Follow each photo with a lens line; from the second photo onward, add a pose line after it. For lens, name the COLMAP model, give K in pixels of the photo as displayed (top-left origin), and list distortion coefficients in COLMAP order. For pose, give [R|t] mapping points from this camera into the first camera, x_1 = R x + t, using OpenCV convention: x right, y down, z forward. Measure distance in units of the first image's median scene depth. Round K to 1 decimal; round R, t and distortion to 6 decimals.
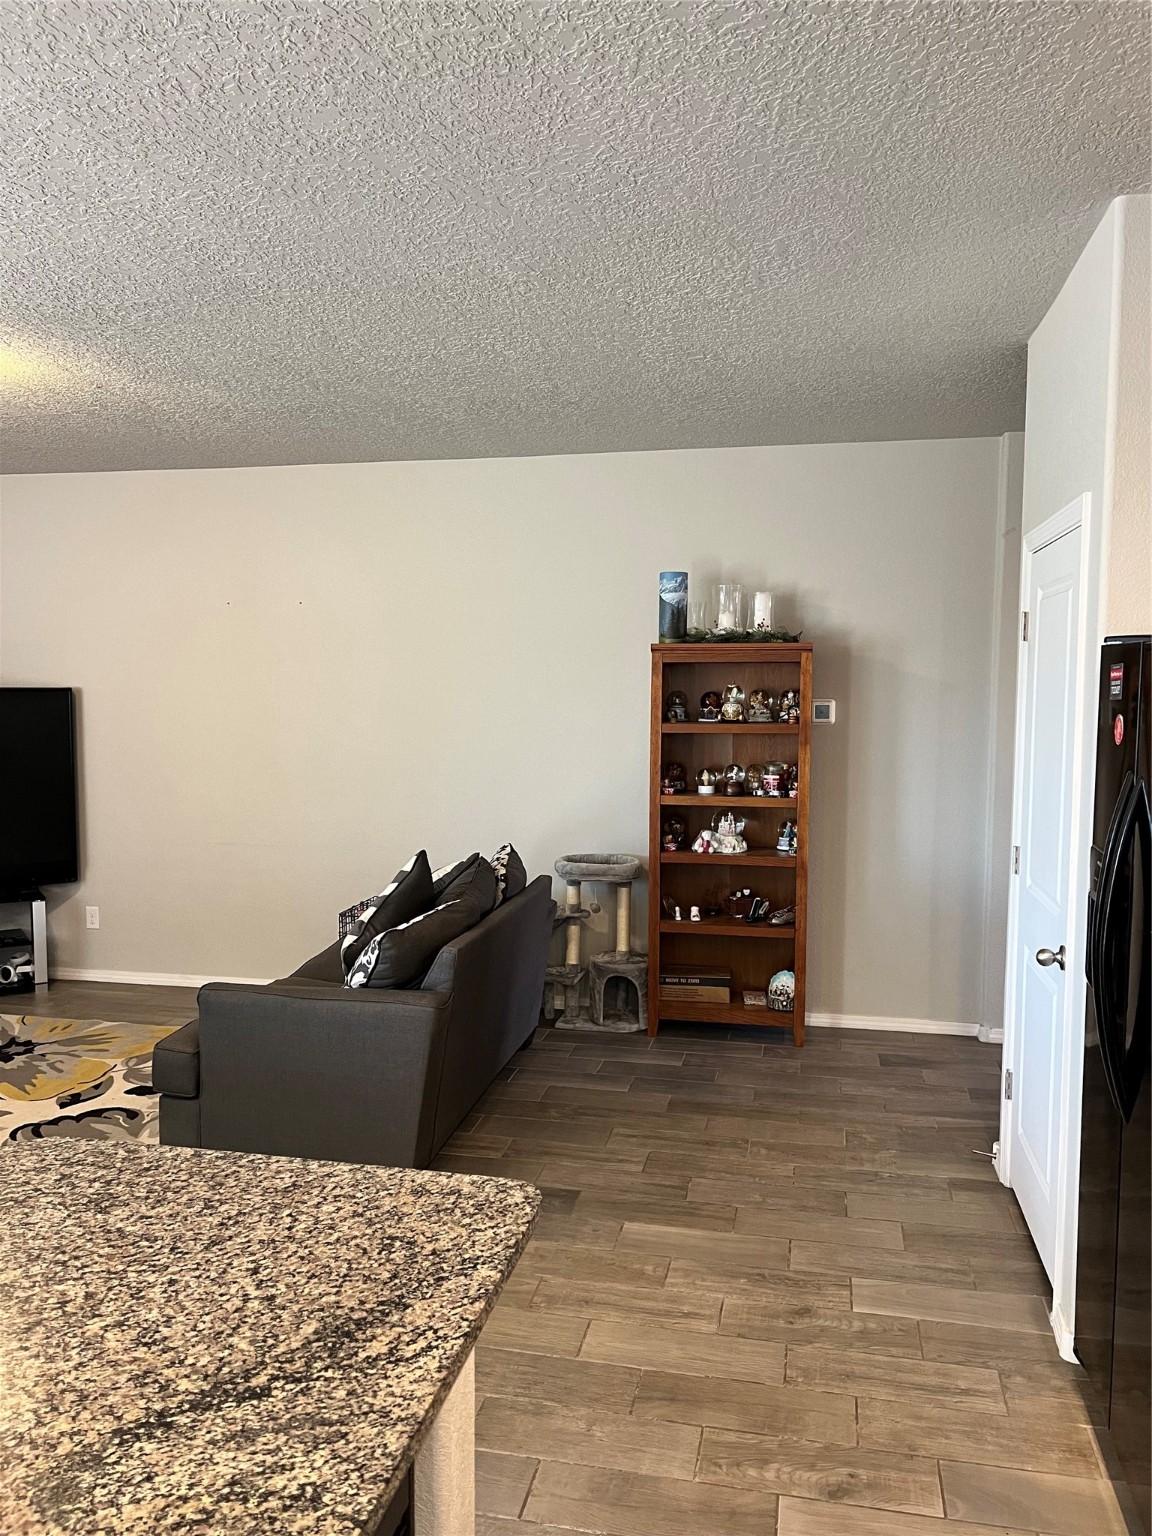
lens RADIAL K [[1152.8, 0, 576.1], [0, 1152.8, 773.1], [0, 0, 1]] dist [0.042909, -0.051706]
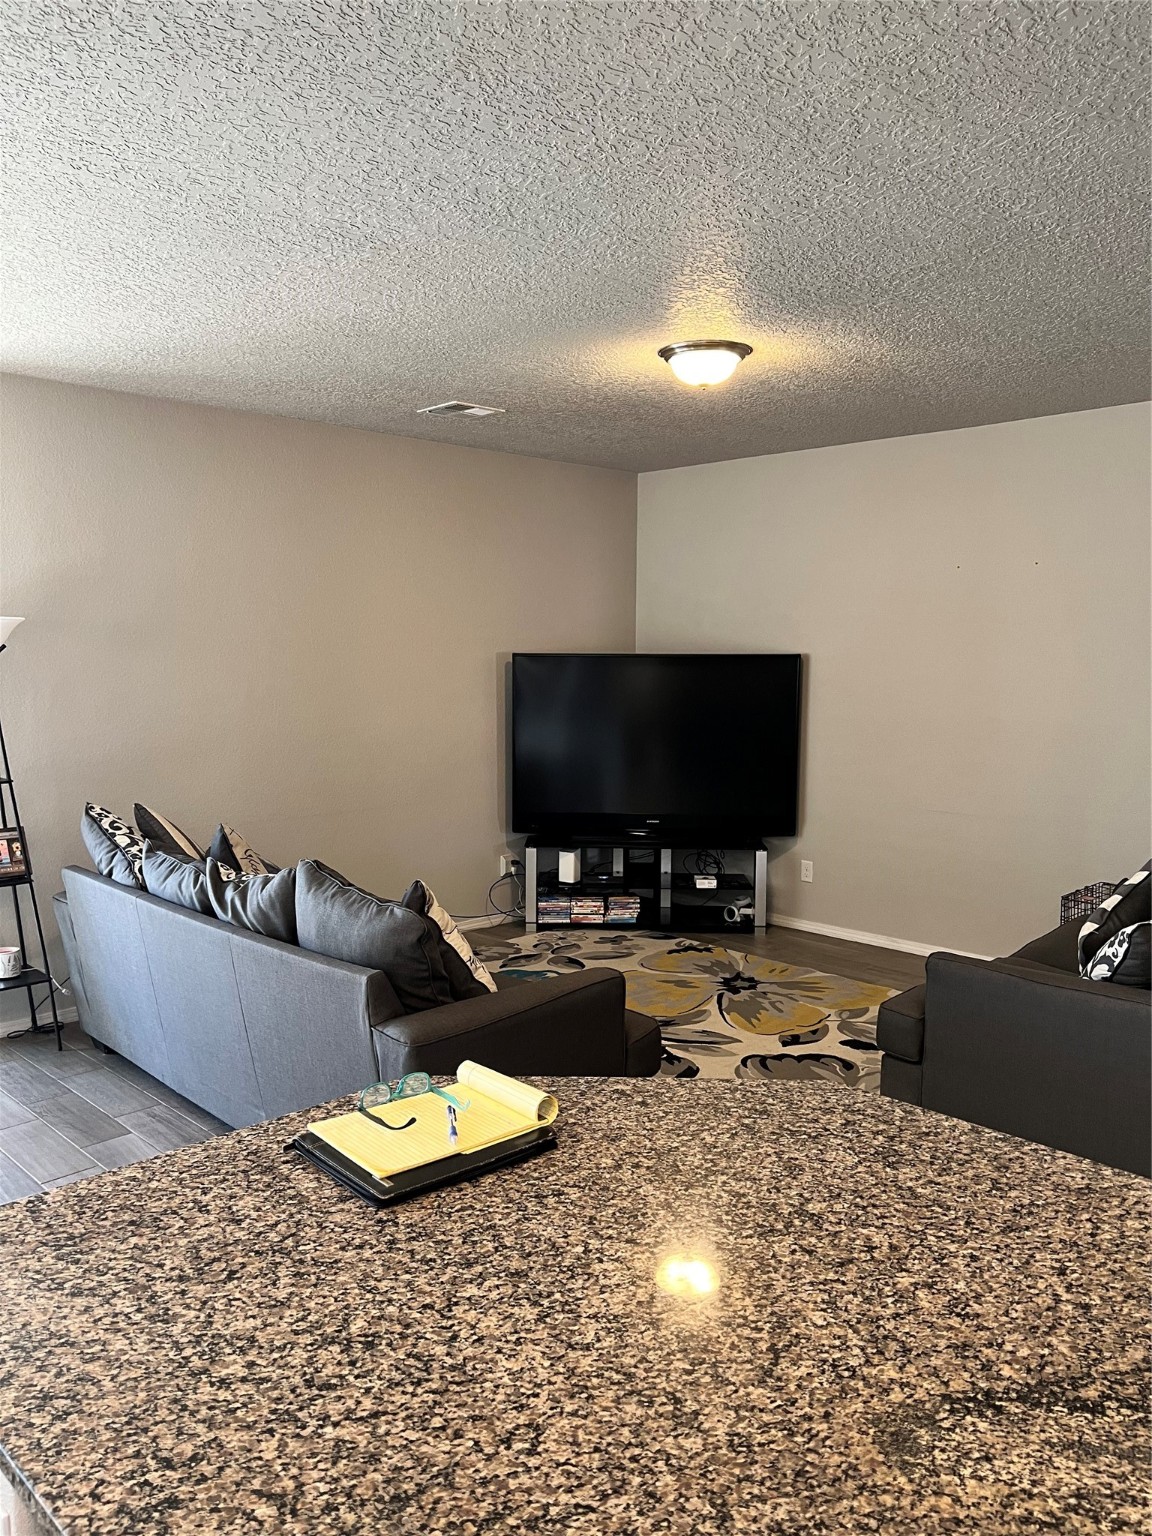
lens RADIAL K [[1152.8, 0, 565.5], [0, 1152.8, 768.6], [0, 0, 1]] dist [0.042909, -0.051706]
pose [[0.835629, 0.057522, -0.546274, -0.108918], [-0.043783, 0.998312, 0.038147, 0.001183], [0.547547, -0.007960, 0.836737, -0.009882]]
